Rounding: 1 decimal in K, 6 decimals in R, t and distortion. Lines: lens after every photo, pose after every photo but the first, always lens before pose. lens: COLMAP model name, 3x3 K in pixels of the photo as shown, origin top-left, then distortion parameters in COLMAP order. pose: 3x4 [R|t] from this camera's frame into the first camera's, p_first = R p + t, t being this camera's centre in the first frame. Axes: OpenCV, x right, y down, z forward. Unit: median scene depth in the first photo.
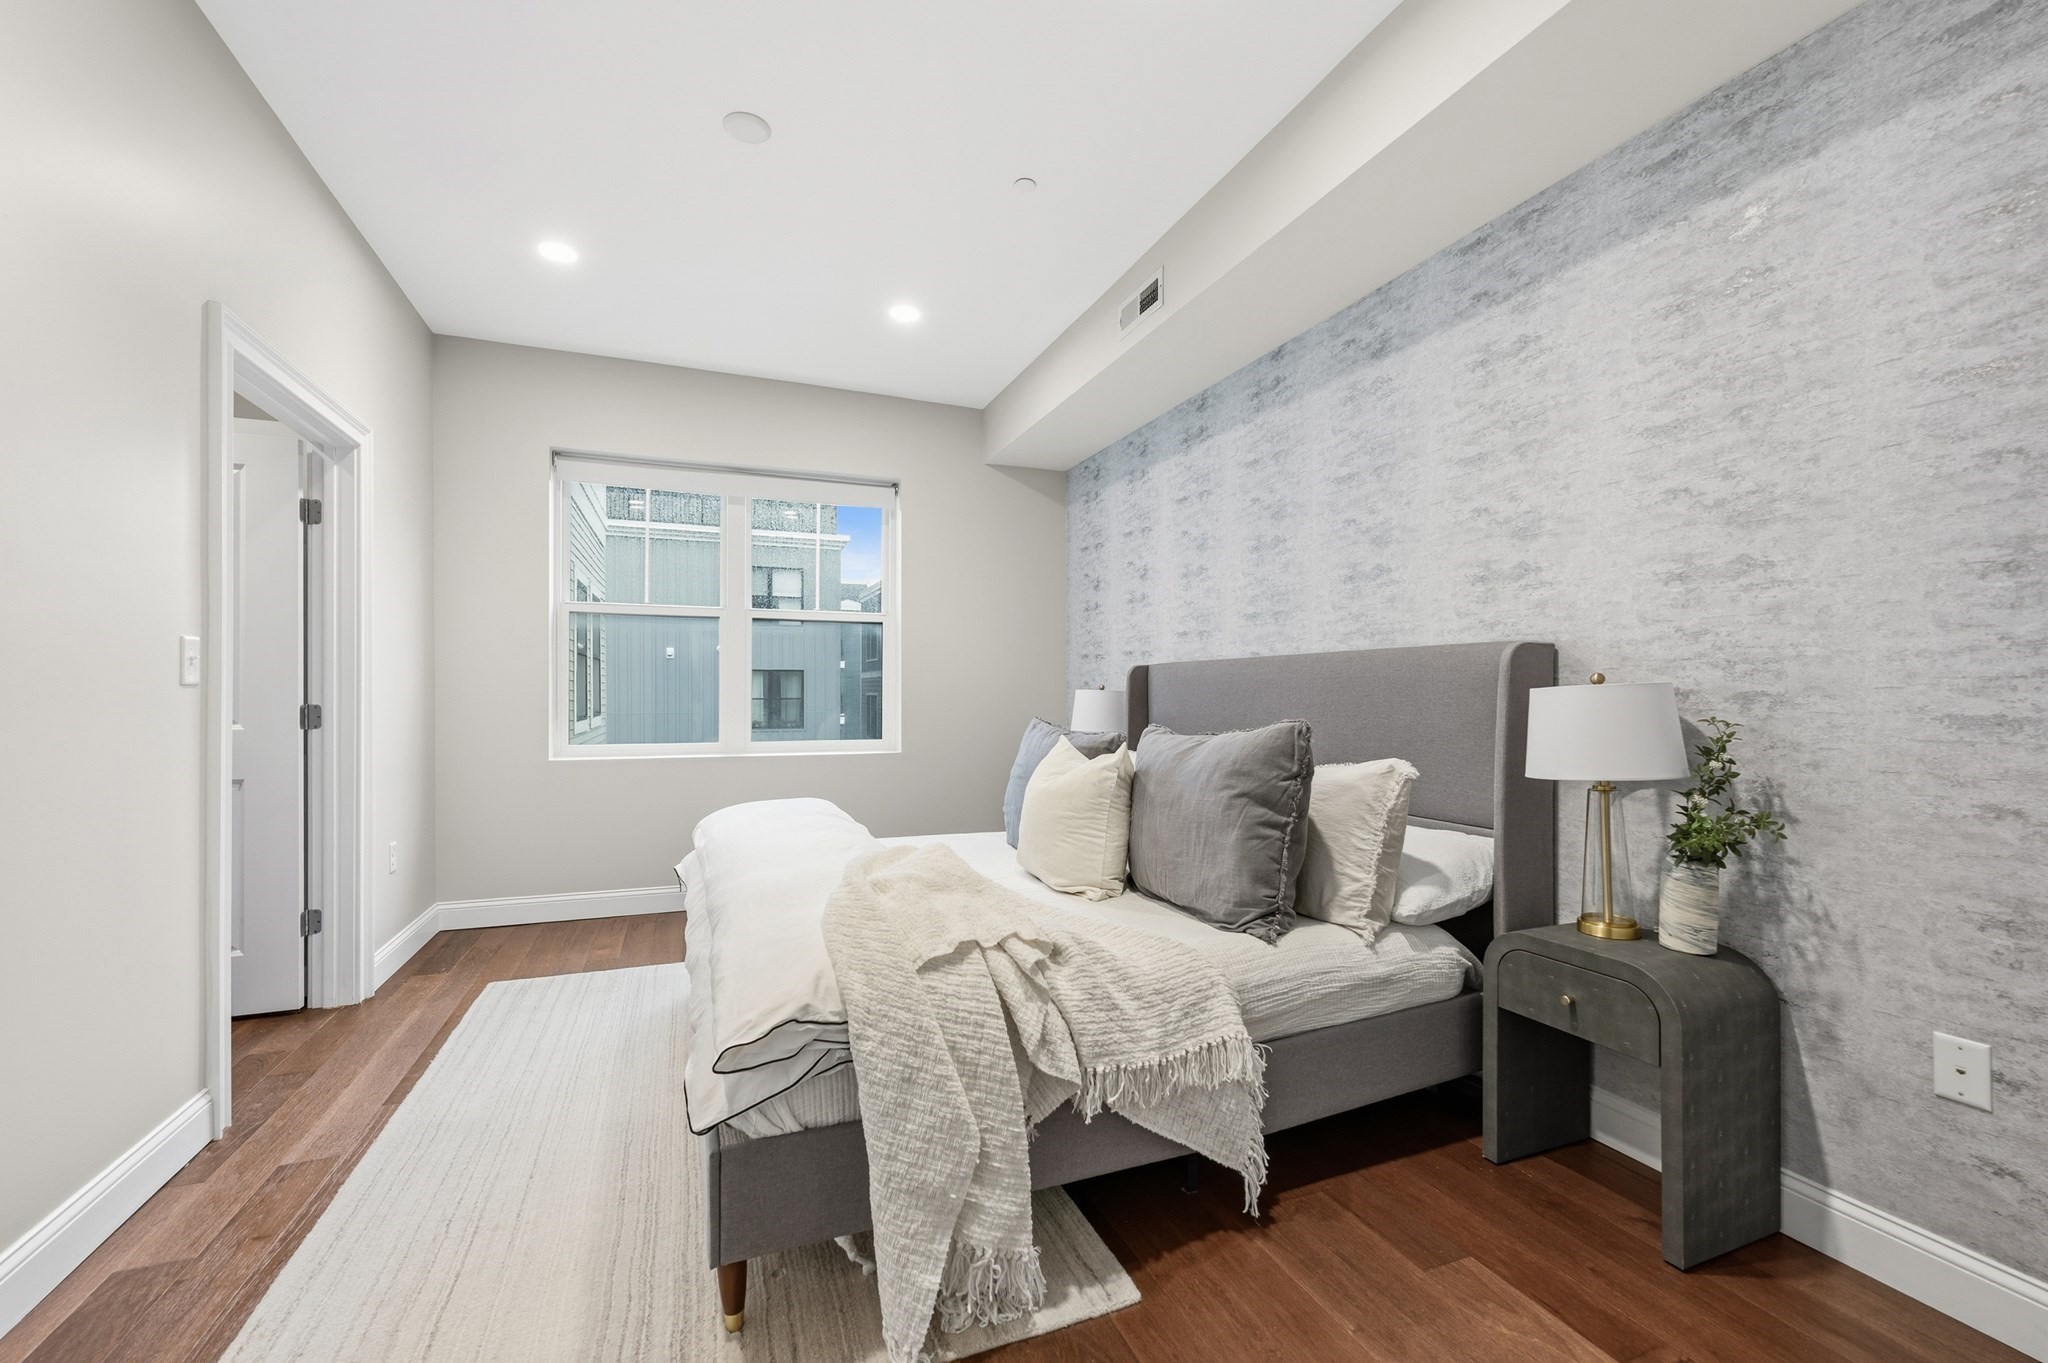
lens RADIAL K [[830.1, 0, 1018.5], [0, 830.1, 697.7], [0, 0, 1]] dist [-0.001074, 0.000012]
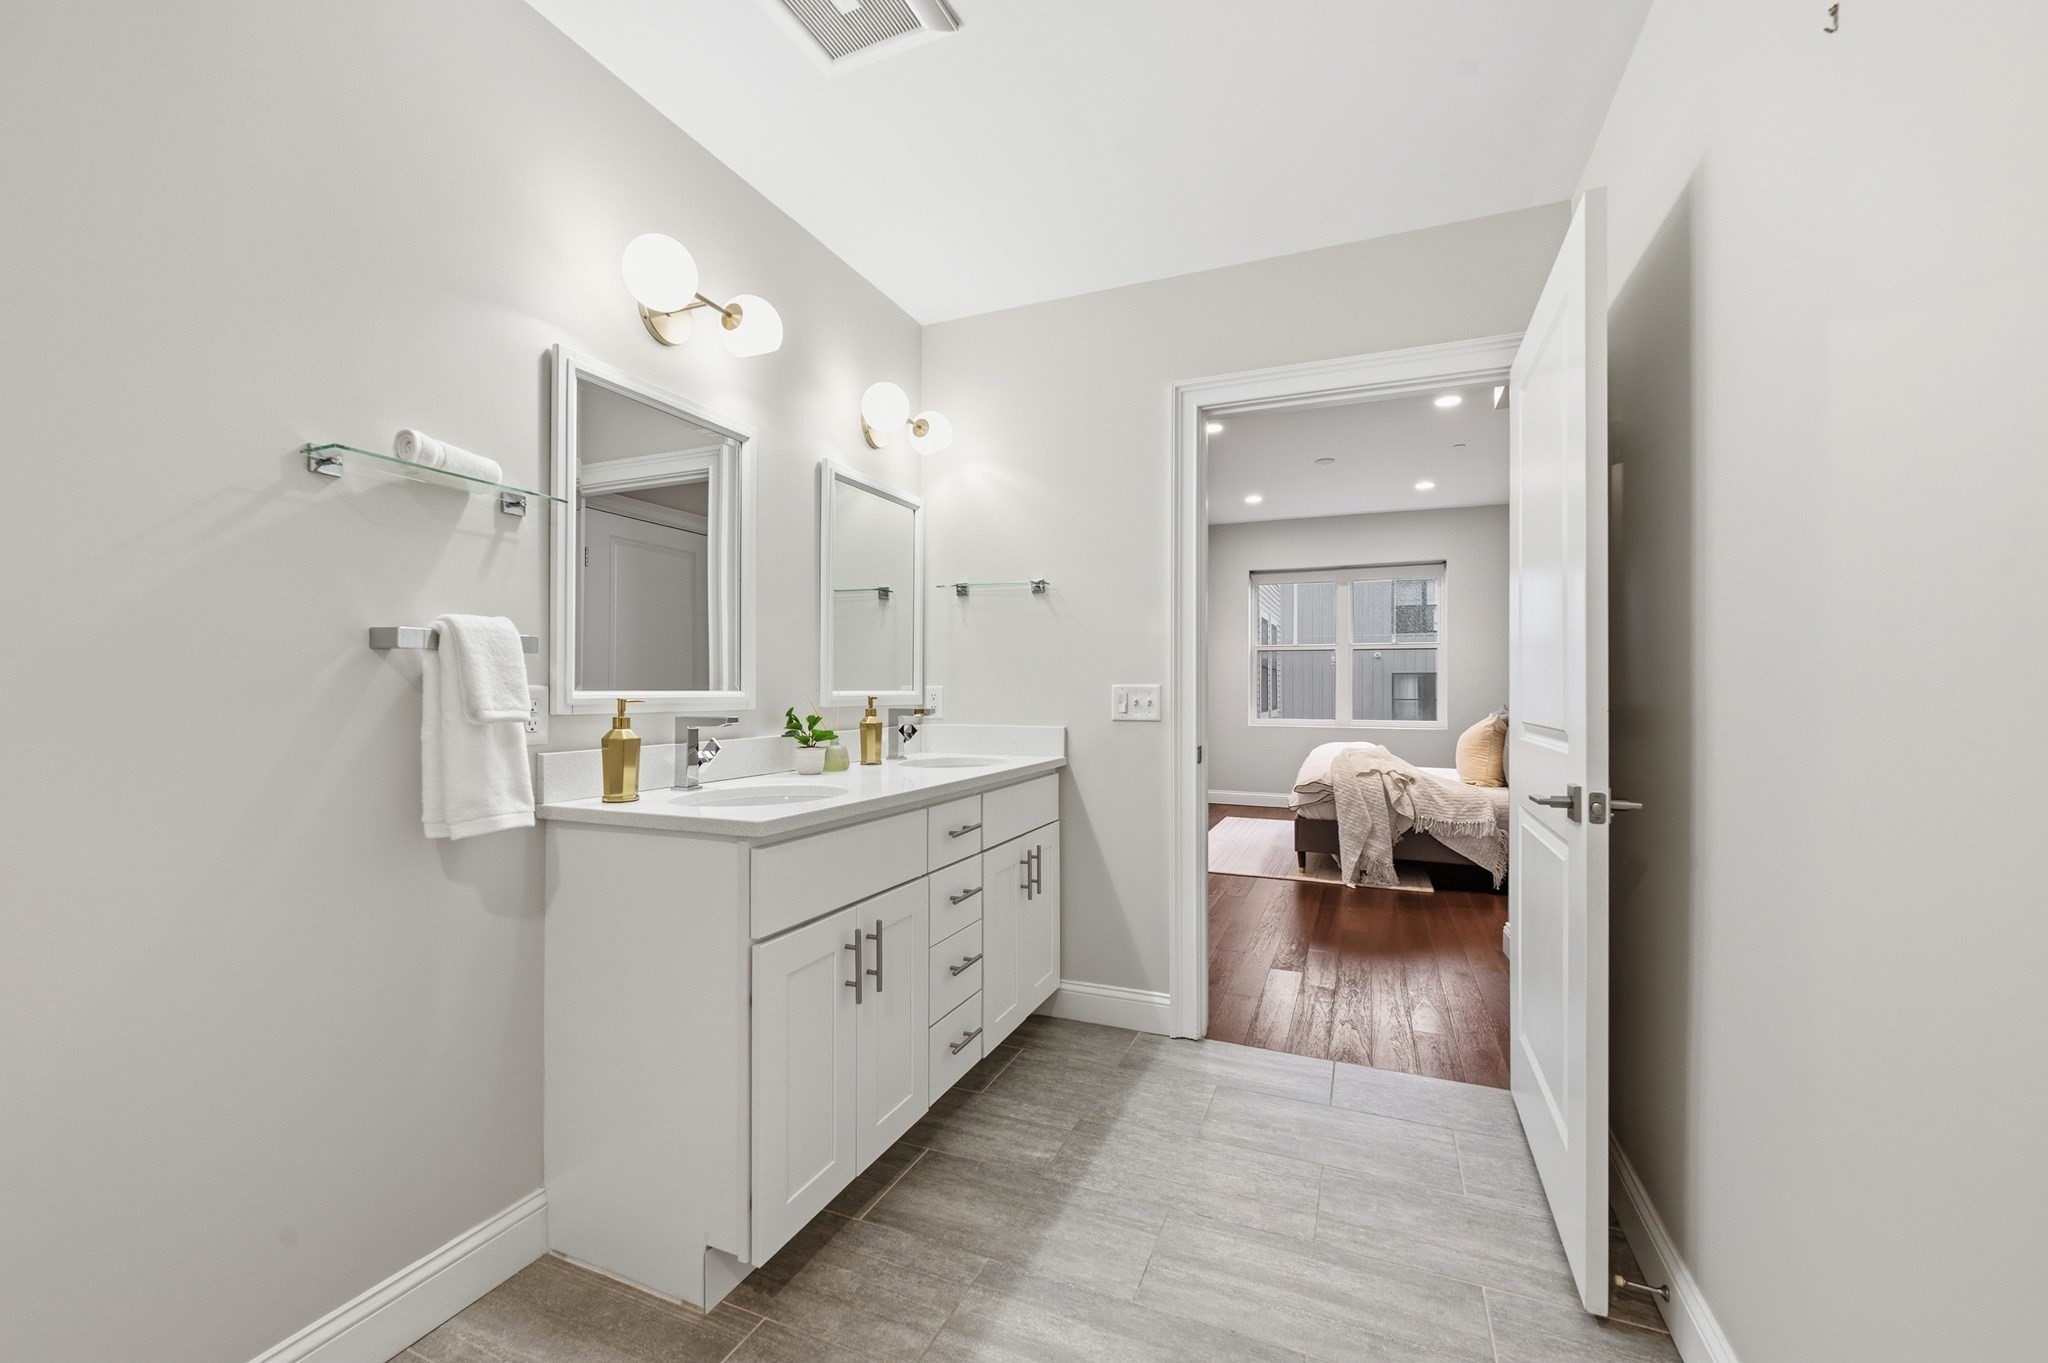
lens RADIAL K [[826.4, 0, 1021.9], [0, 826.4, 690.0], [0, 0, 1]] dist [-0.000915, -0.000646]
pose [[0.717122, -0.003874, -0.696937, 1.143217], [-0.003729, 0.999949, -0.009395, 0.024420], [0.696938, 0.009336, 0.717071, -2.146491]]
